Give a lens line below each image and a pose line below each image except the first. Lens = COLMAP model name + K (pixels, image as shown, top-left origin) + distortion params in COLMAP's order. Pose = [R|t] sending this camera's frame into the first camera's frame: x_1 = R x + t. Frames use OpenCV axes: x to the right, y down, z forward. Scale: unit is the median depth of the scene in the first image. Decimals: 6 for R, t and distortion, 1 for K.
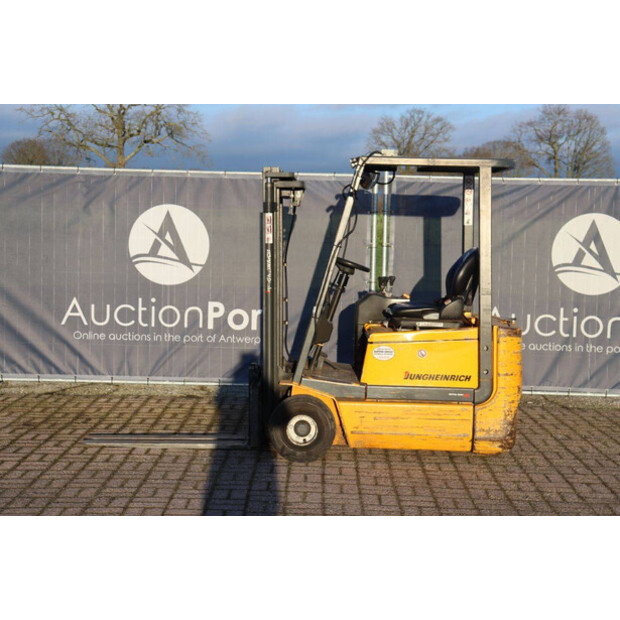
lens RADIAL K [[1070.2, 0, 292.5], [0, 1070.2, 297.6], [0, 0, 1]] dist [0.174419, 0.000000]
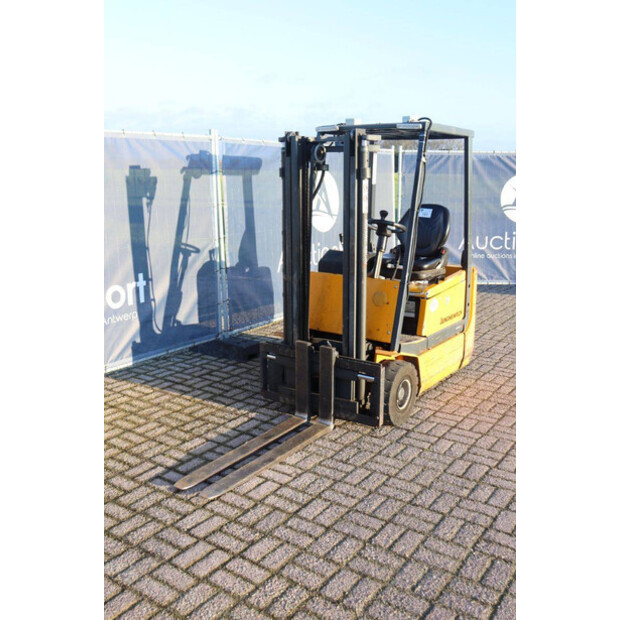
lens RADIAL K [[625.7, 0, 308.8], [0, 625.7, 309.9], [0, 0, 1]] dist [-0.055271, 0.000000]
pose [[0.543401, -0.199423, 0.815442, -0.463479], [0.068218, 0.978651, 0.193878, -0.070314], [-0.836697, -0.049725, 0.545404, 0.682347]]
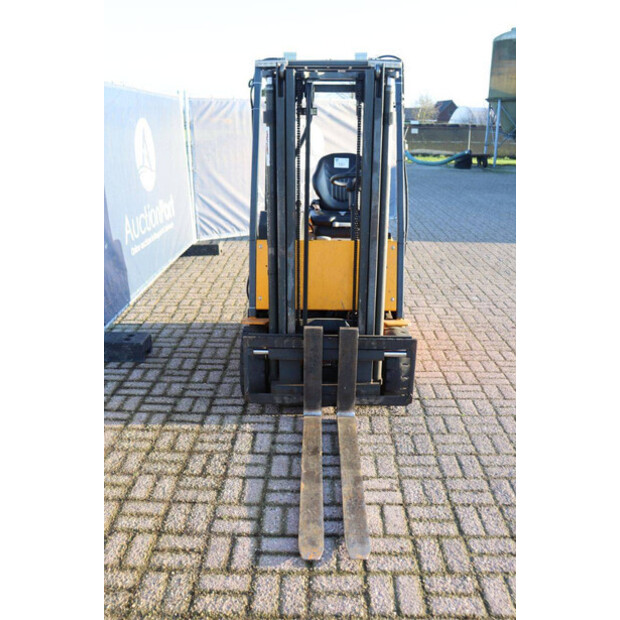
lens RADIAL K [[583.7, 0, 304.5], [0, 583.7, 311.5], [0, 0, 1]] dist [-0.073378, 0.000000]
pose [[-0.007558, -0.329369, 0.944171, -0.420631], [0.068606, 0.941802, 0.329092, -0.086840], [-0.997615, 0.067263, 0.015479, 0.975722]]
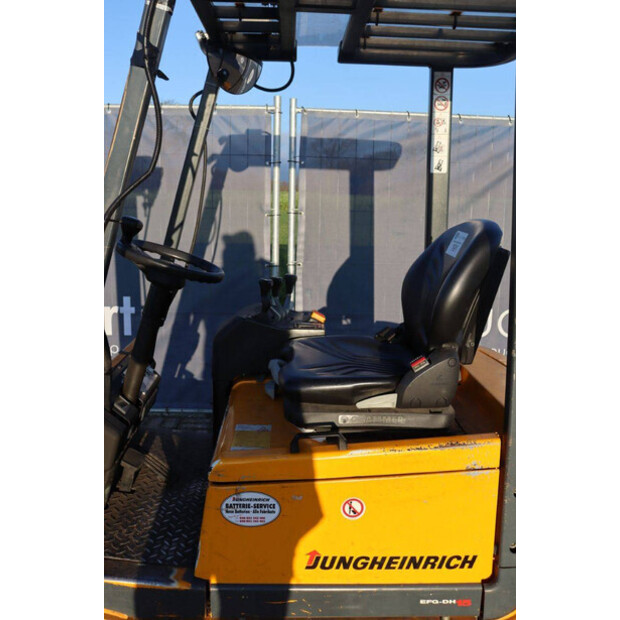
lens RADIAL K [[583.7, 0, 301.8], [0, 583.7, 307.0], [0, 0, 1]] dist [-0.073378, 0.000000]
pose [[0.998400, -0.013611, 0.054884, 0.083398], [0.007165, 0.993226, 0.115975, -0.036967], [-0.056091, -0.115396, 0.991735, 0.729486]]
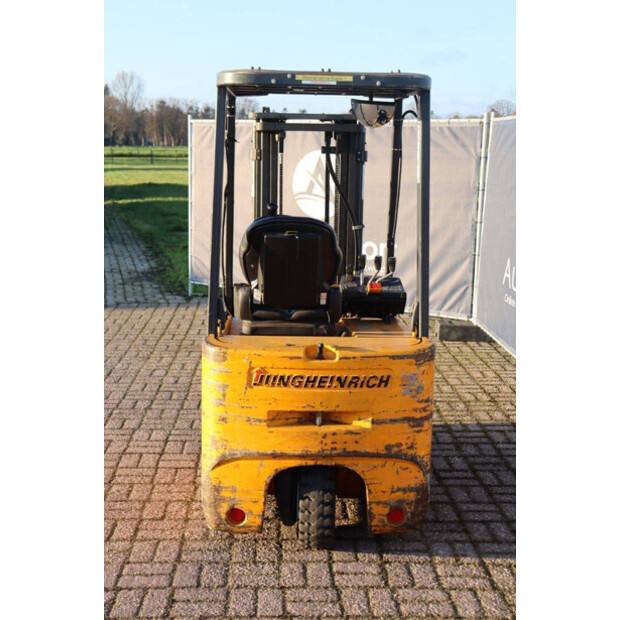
lens RADIAL K [[866.9, 0, 305.1], [0, 866.9, 308.8], [0, 0, 1]] dist [0.056384, 0.000000]
pose [[0.069397, 0.161332, -0.984457, 0.634537], [-0.090510, 0.983785, 0.154841, -0.068023], [0.993475, 0.078358, 0.082874, 0.909412]]
